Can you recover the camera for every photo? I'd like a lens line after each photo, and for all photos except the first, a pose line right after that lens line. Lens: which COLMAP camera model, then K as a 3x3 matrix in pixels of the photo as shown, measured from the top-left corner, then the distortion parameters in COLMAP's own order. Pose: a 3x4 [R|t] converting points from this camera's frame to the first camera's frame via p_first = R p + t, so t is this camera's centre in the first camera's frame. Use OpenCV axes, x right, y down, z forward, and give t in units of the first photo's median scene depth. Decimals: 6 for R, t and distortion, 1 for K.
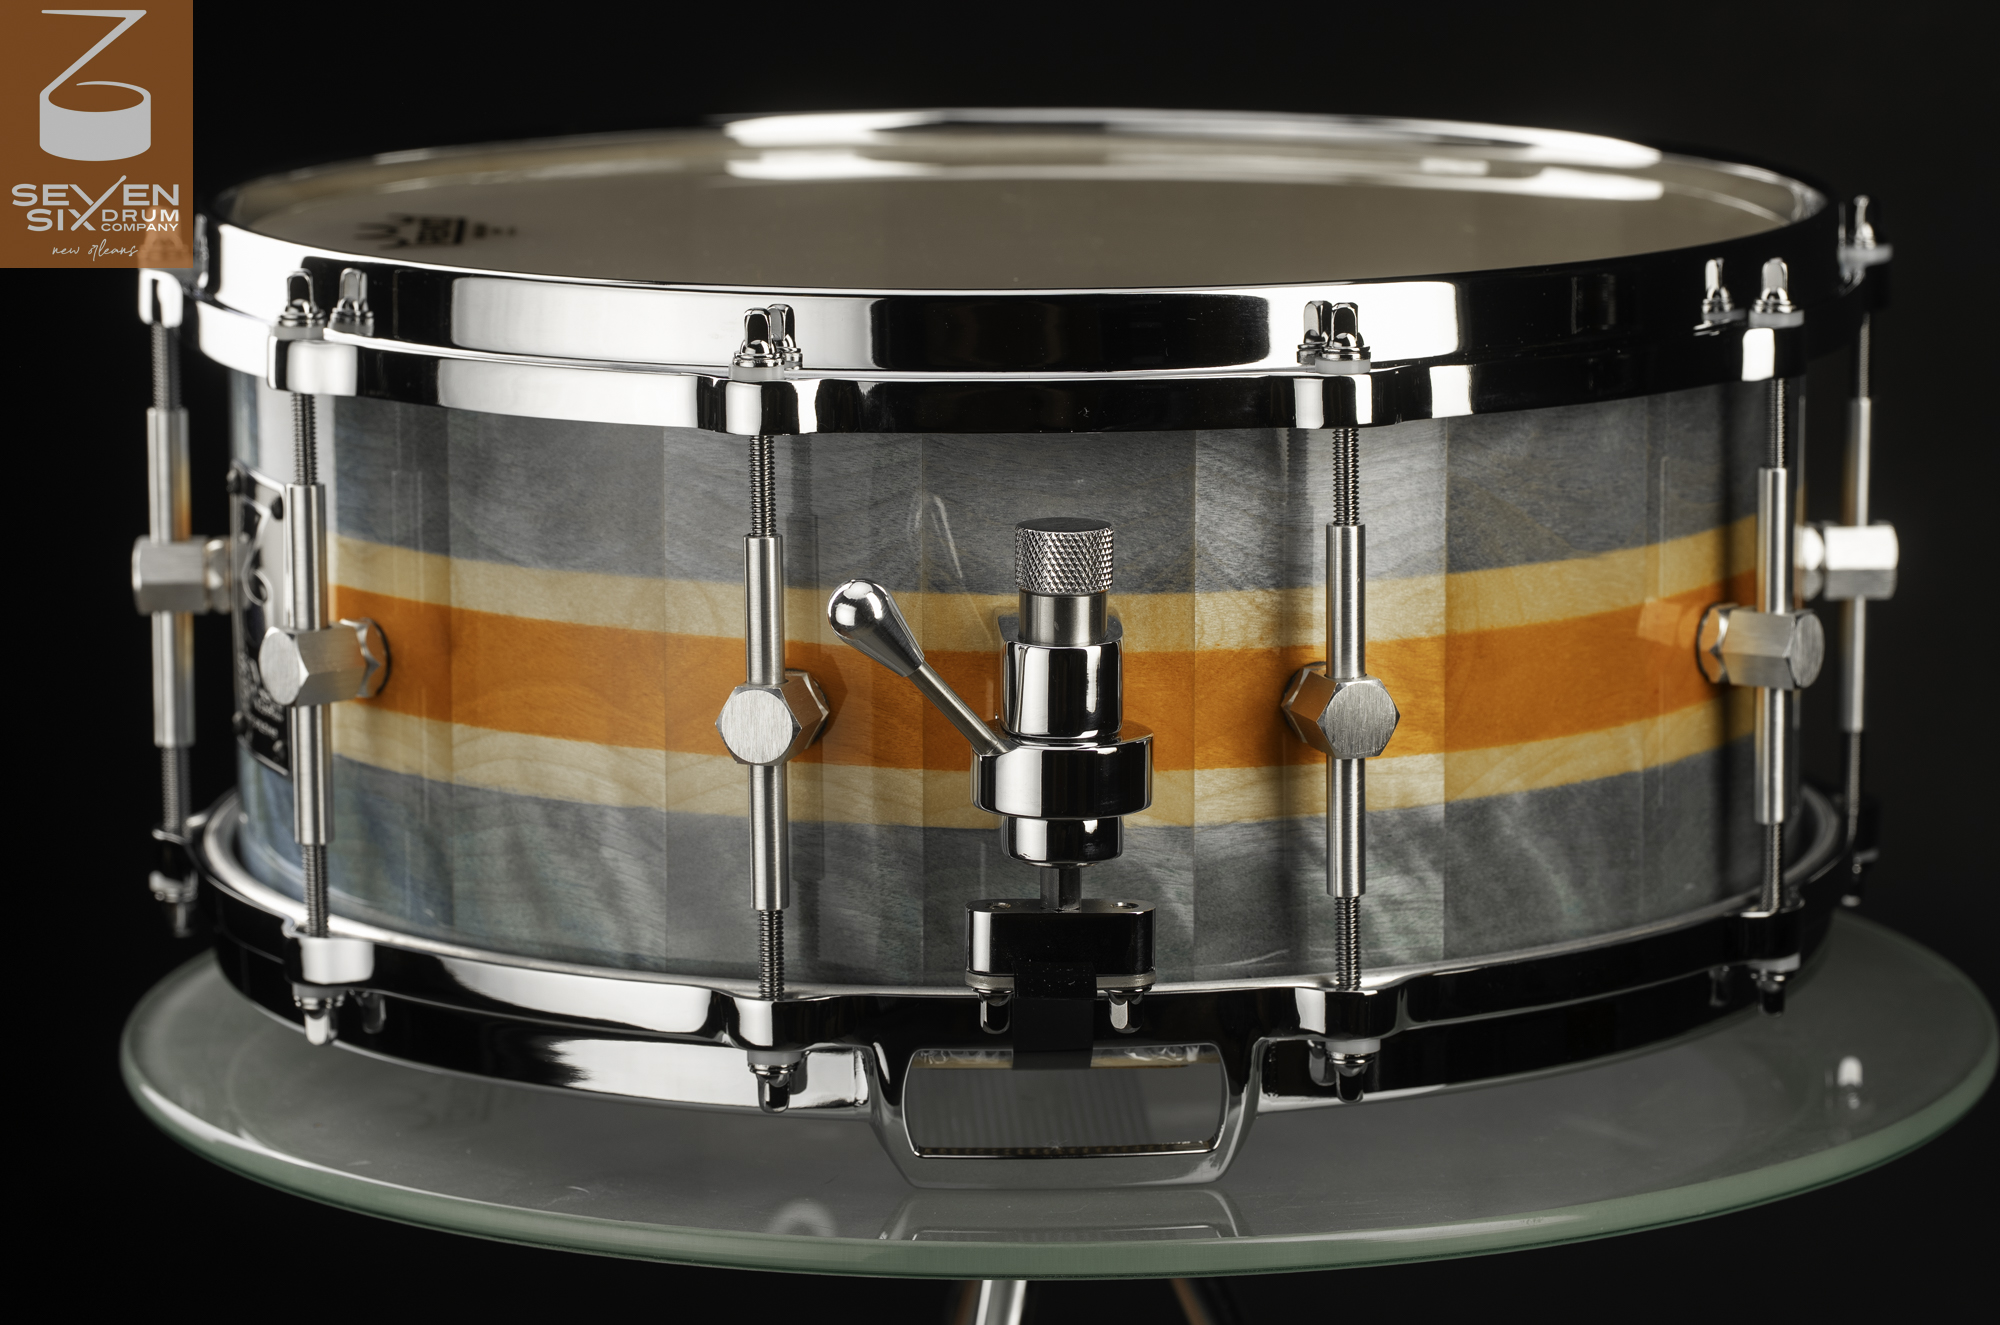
lens RADIAL K [[6841.4, 0, 1028.1], [0, 6841.4, 658.7], [0, 0, 1]] dist [0.816697, -8.882517]
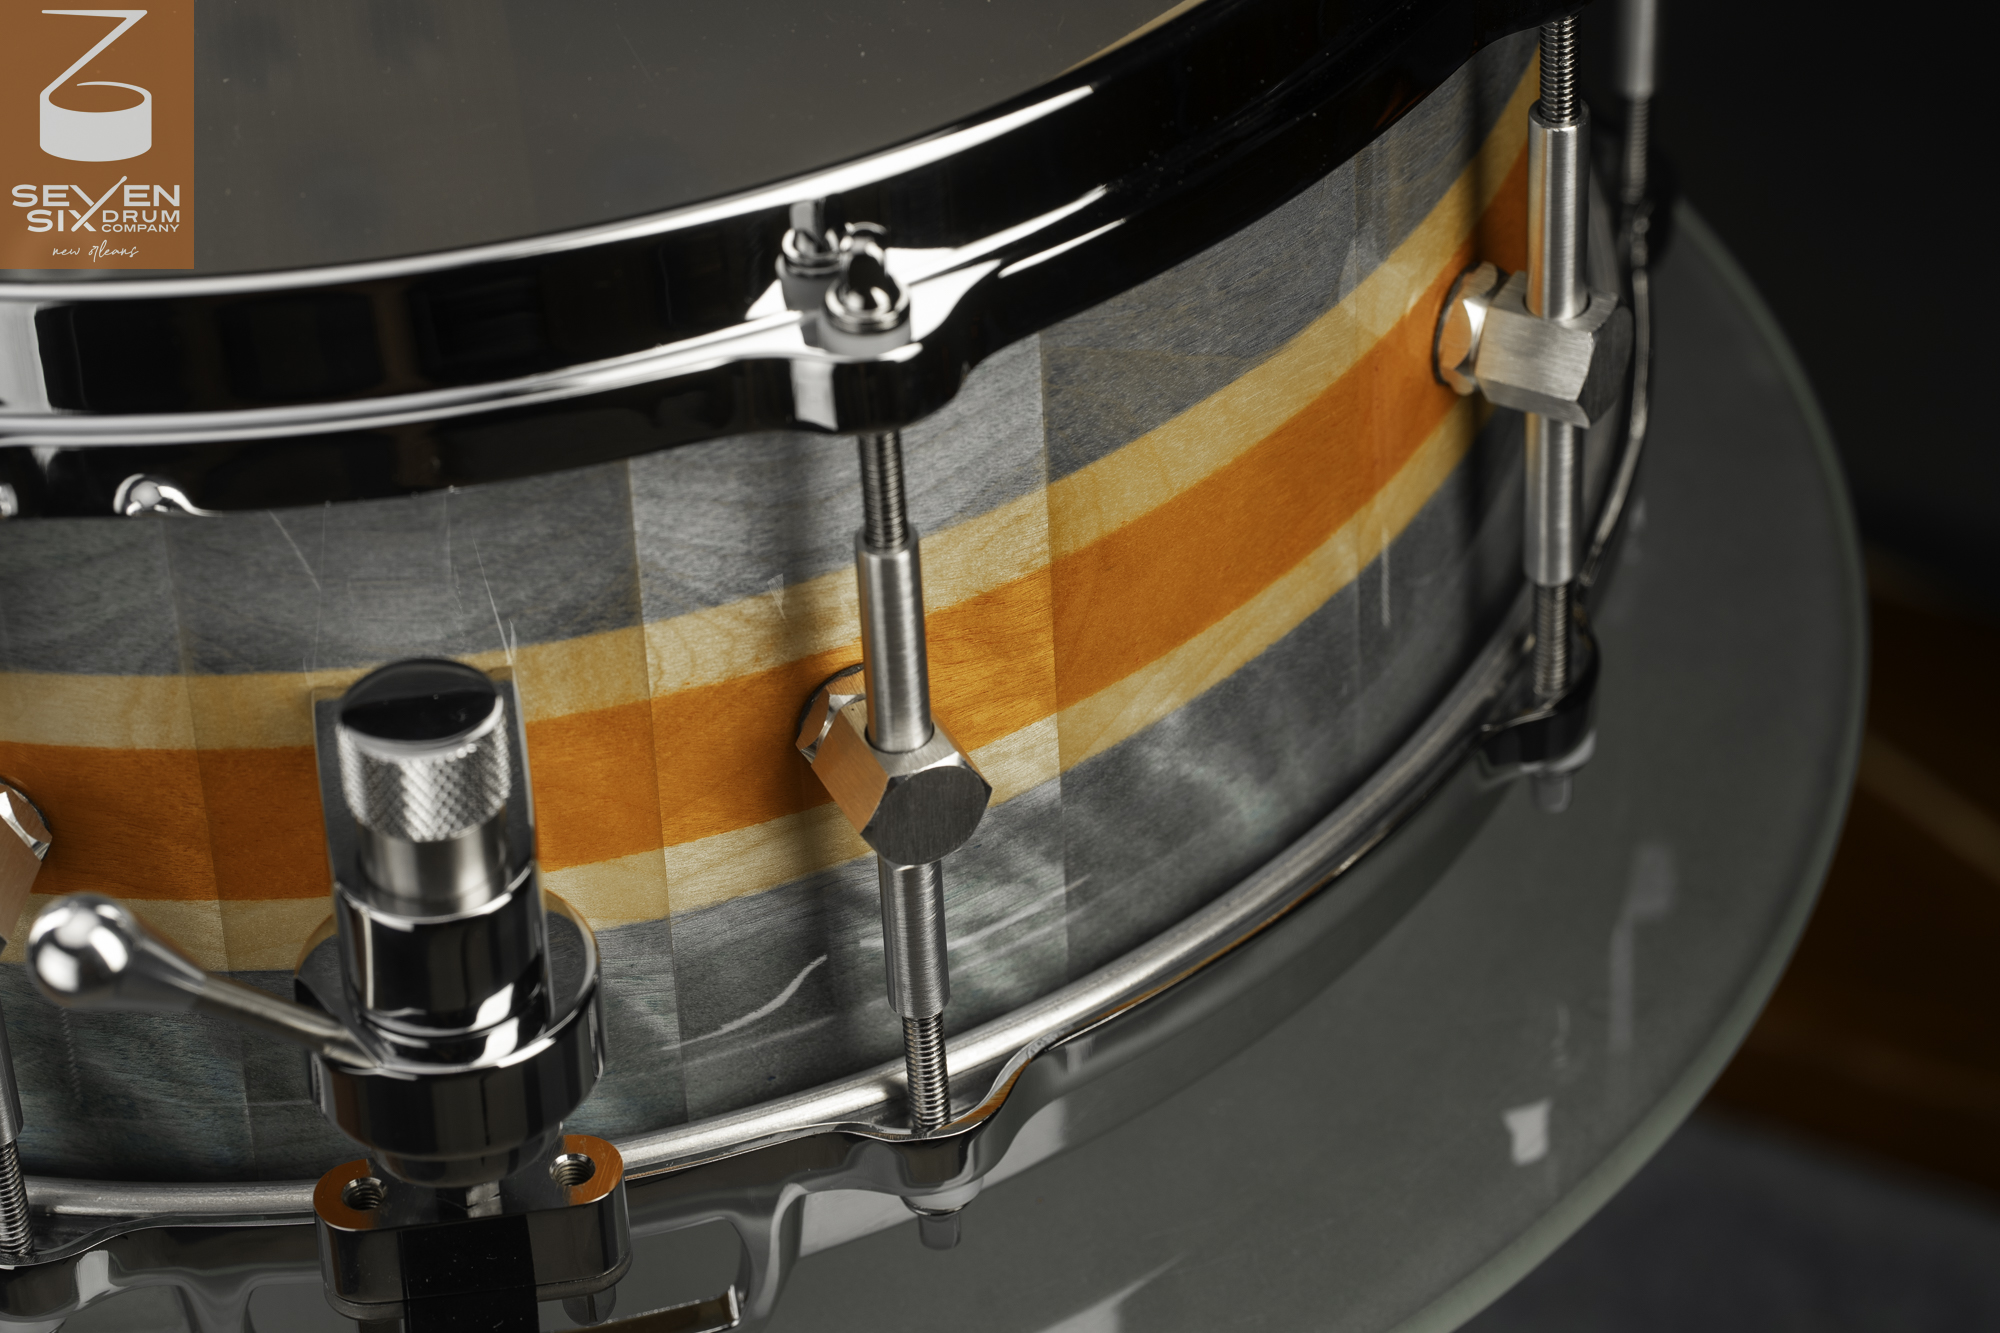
lens RADIAL K [[6841.4, 0, 1028.1], [0, 6841.4, 662.7], [0, 0, 1]] dist [0.816697, -8.882517]
pose [[0.994445, -0.089957, 0.054659, 0.024277], [0.049449, 0.857650, 0.511851, -0.309176], [-0.092923, -0.506304, 0.857334, 0.466527]]
